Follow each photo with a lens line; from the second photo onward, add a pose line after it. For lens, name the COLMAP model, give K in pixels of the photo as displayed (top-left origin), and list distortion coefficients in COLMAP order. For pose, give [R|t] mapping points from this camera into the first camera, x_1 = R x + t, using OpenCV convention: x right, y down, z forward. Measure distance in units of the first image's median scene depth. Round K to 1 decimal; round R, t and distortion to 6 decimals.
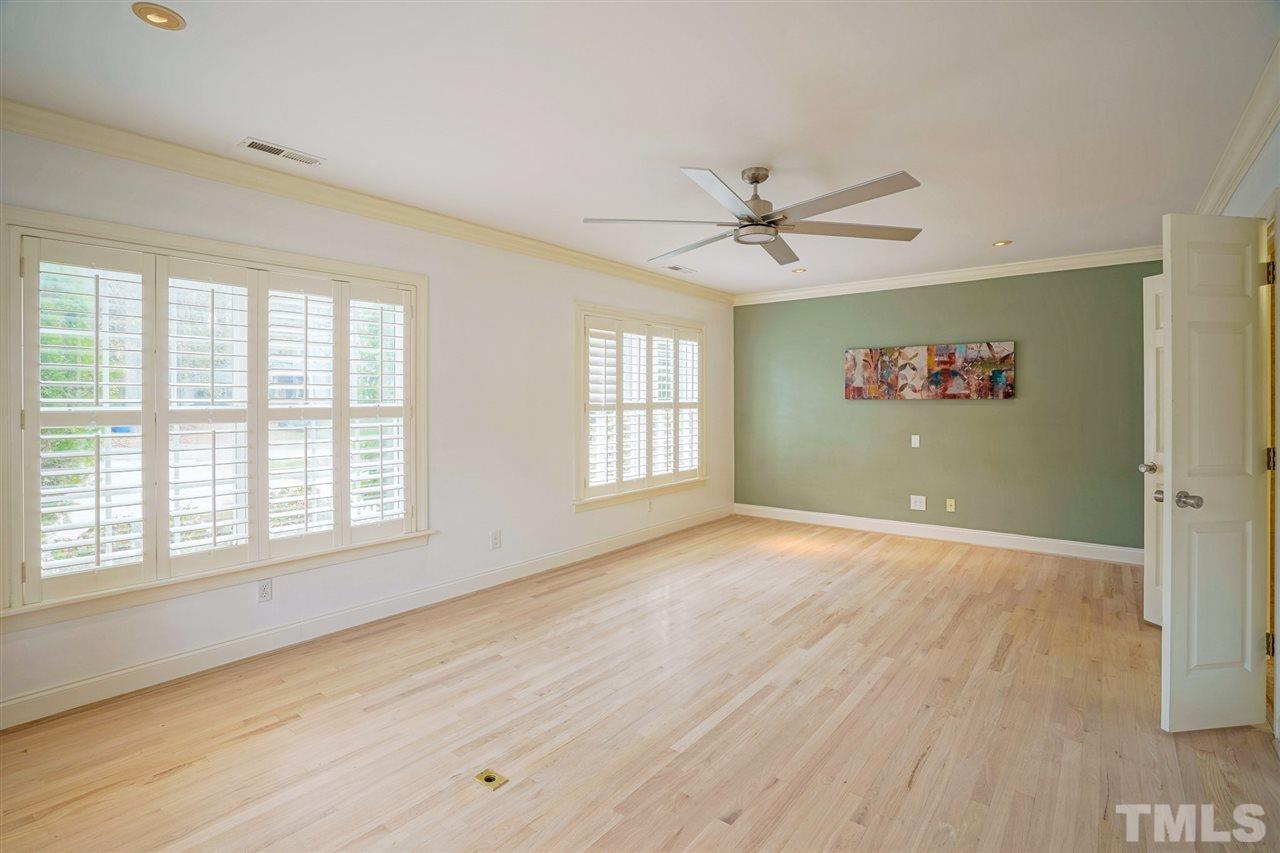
lens RADIAL K [[604.6, 0, 671.2], [0, 604.6, 397.8], [0, 0, 1]] dist [-0.029786, -0.000459]
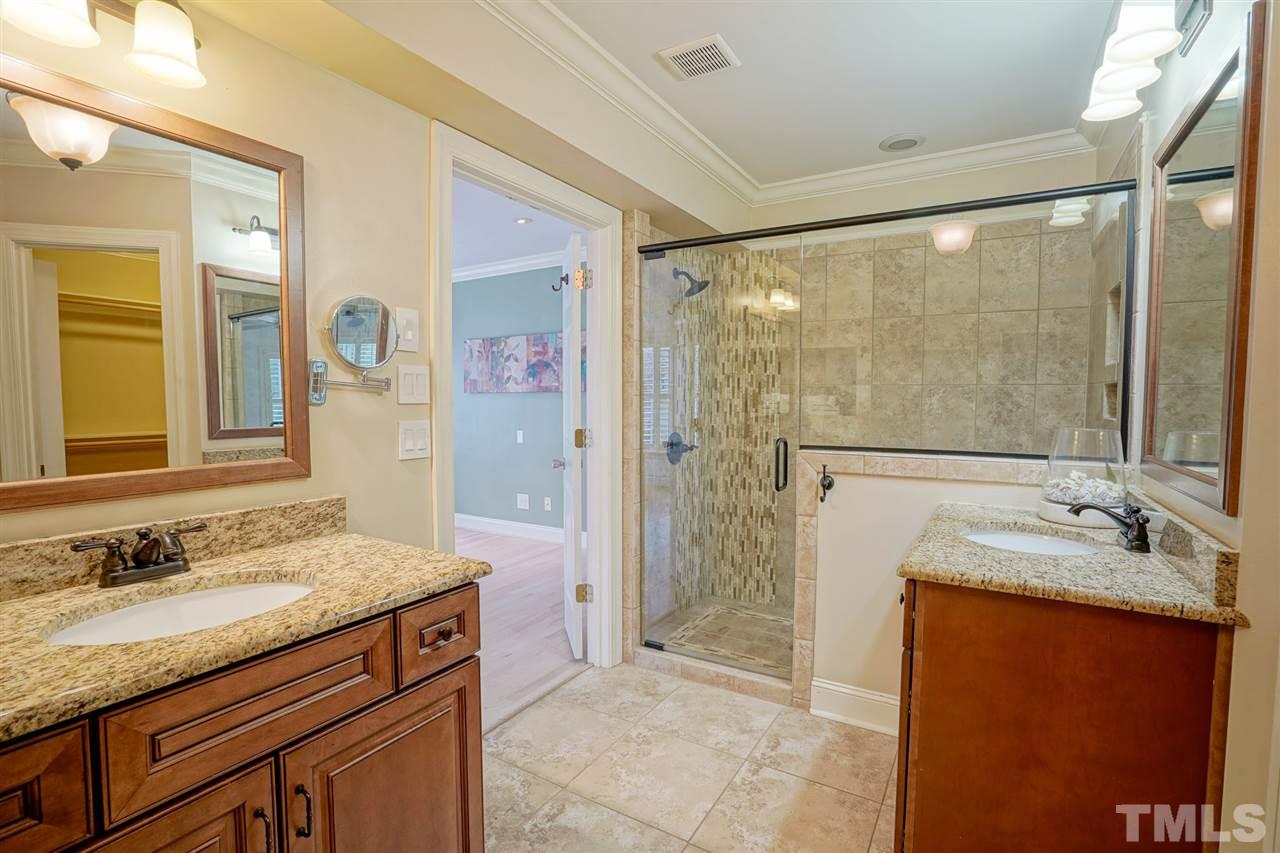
lens RADIAL K [[604.6, 0, 637.4], [0, 604.6, 422.7], [0, 0, 1]] dist [-0.029786, -0.000459]
pose [[0.995154, -0.000358, 0.098323, 0.501549], [-0.003452, 0.999250, 0.038578, 0.012879], [-0.098263, -0.038731, 0.994406, 0.037605]]
